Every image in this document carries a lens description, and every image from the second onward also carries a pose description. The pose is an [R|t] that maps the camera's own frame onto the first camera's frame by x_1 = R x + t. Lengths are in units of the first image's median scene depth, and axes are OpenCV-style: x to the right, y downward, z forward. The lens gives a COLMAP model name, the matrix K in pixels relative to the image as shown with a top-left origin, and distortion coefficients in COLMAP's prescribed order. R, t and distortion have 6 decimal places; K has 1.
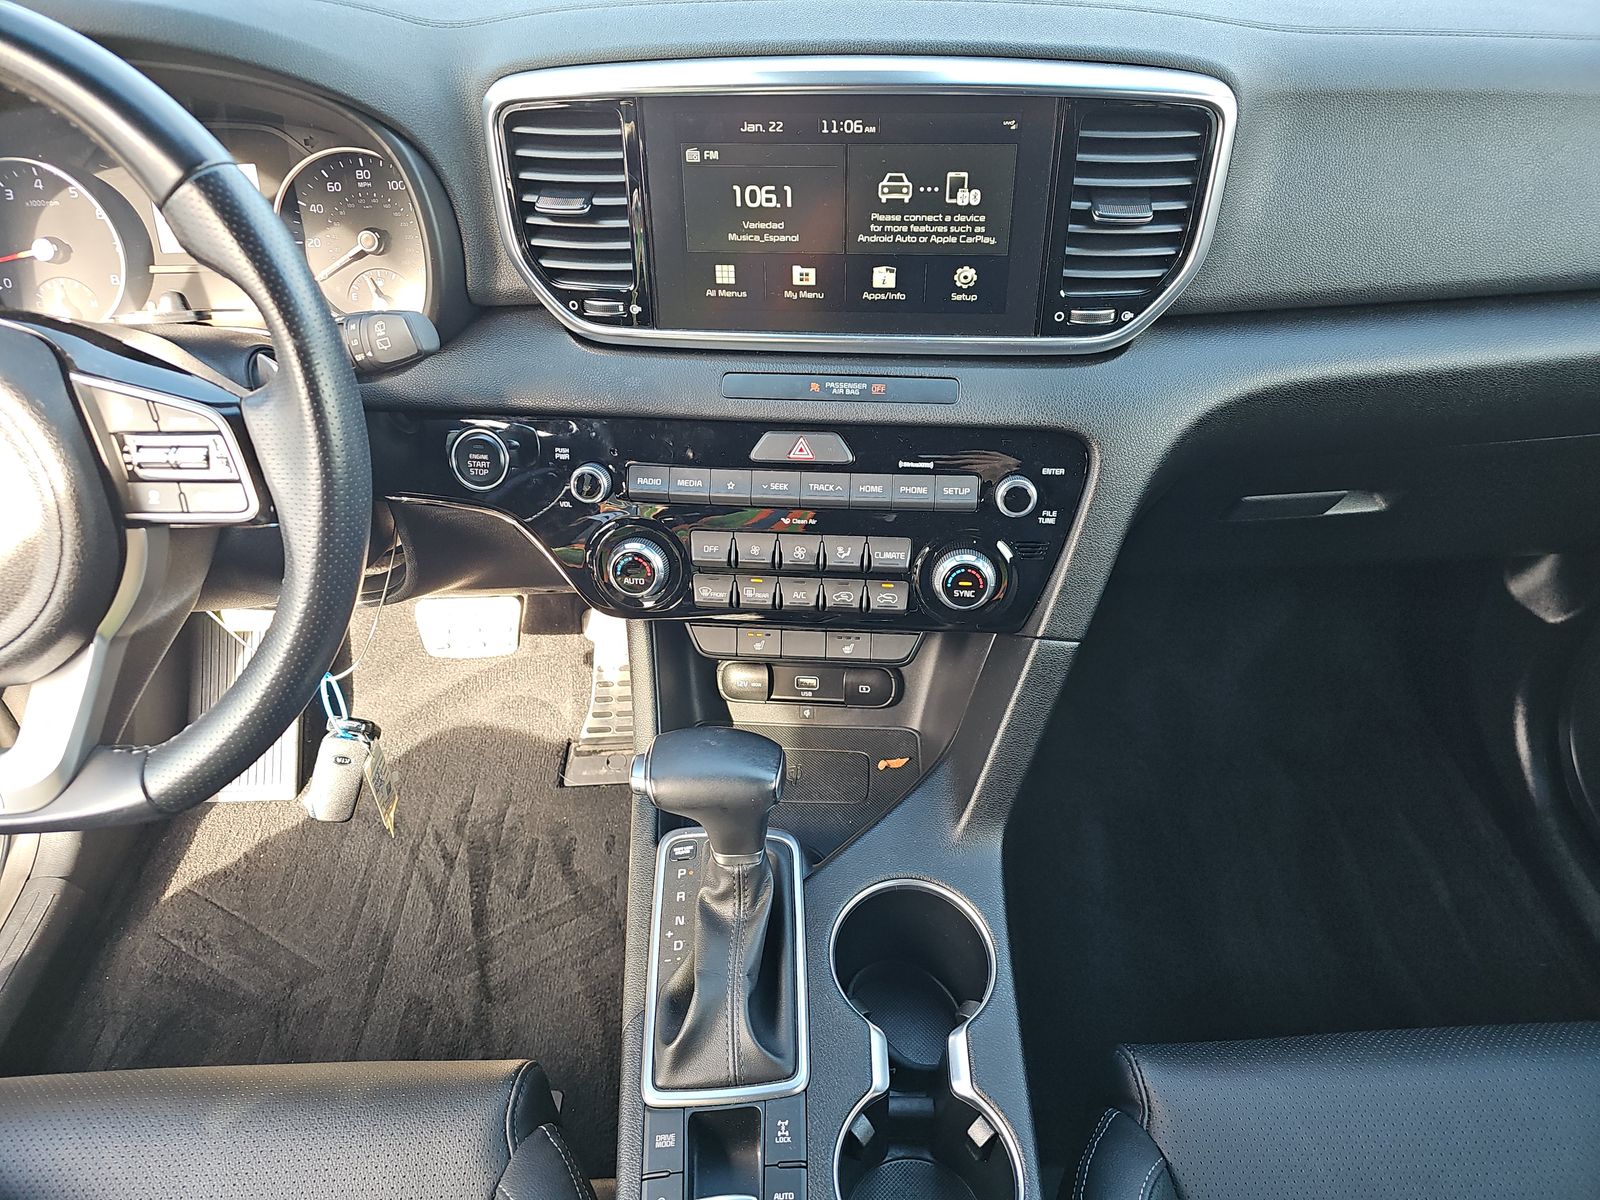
lens RADIAL K [[1071.6, 0, 798.5], [0, 1071.6, 593.4], [0, 0, 1]] dist [0.021329, -0.027170]
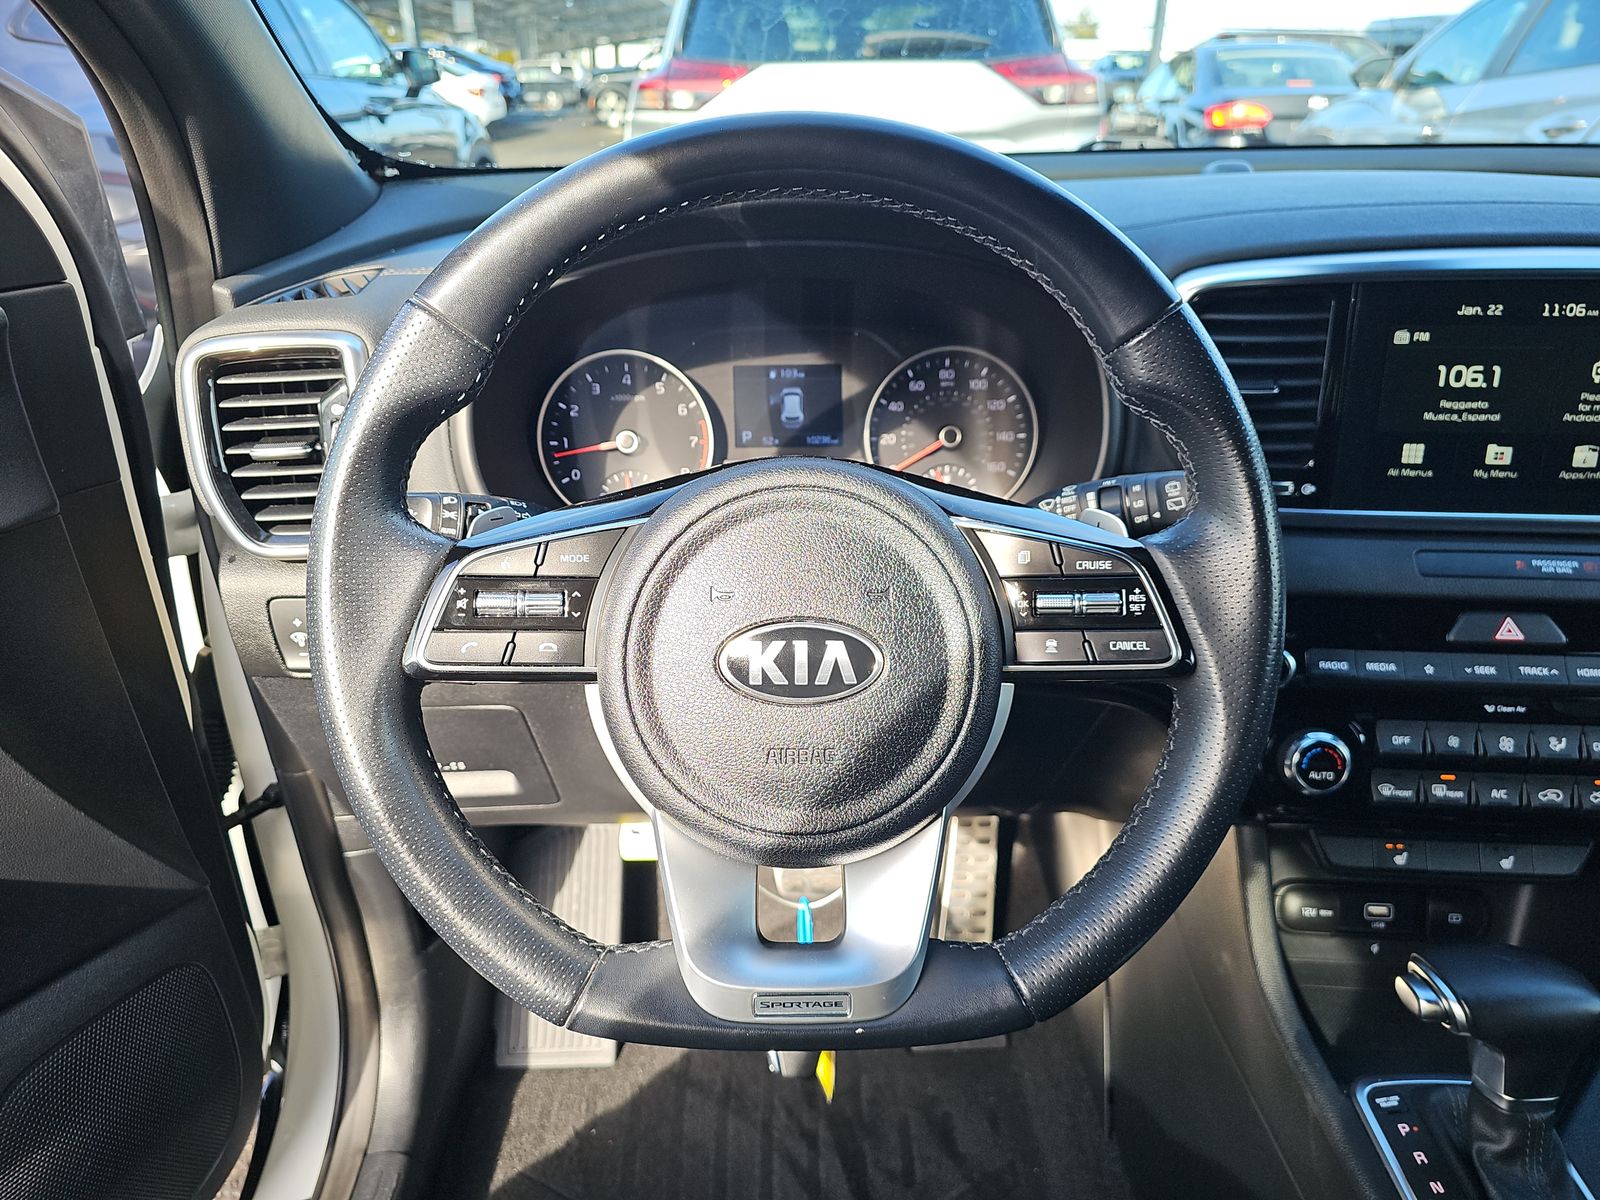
lens RADIAL K [[1071.6, 0, 807.8], [0, 1071.6, 585.6], [0, 0, 1]] dist [0.021329, -0.027170]
pose [[0.999981, 0.006132, 0.000180, -0.616180], [-0.005880, 0.966444, -0.256811, 0.072973], [-0.001749, 0.256805, 0.966462, 0.085796]]
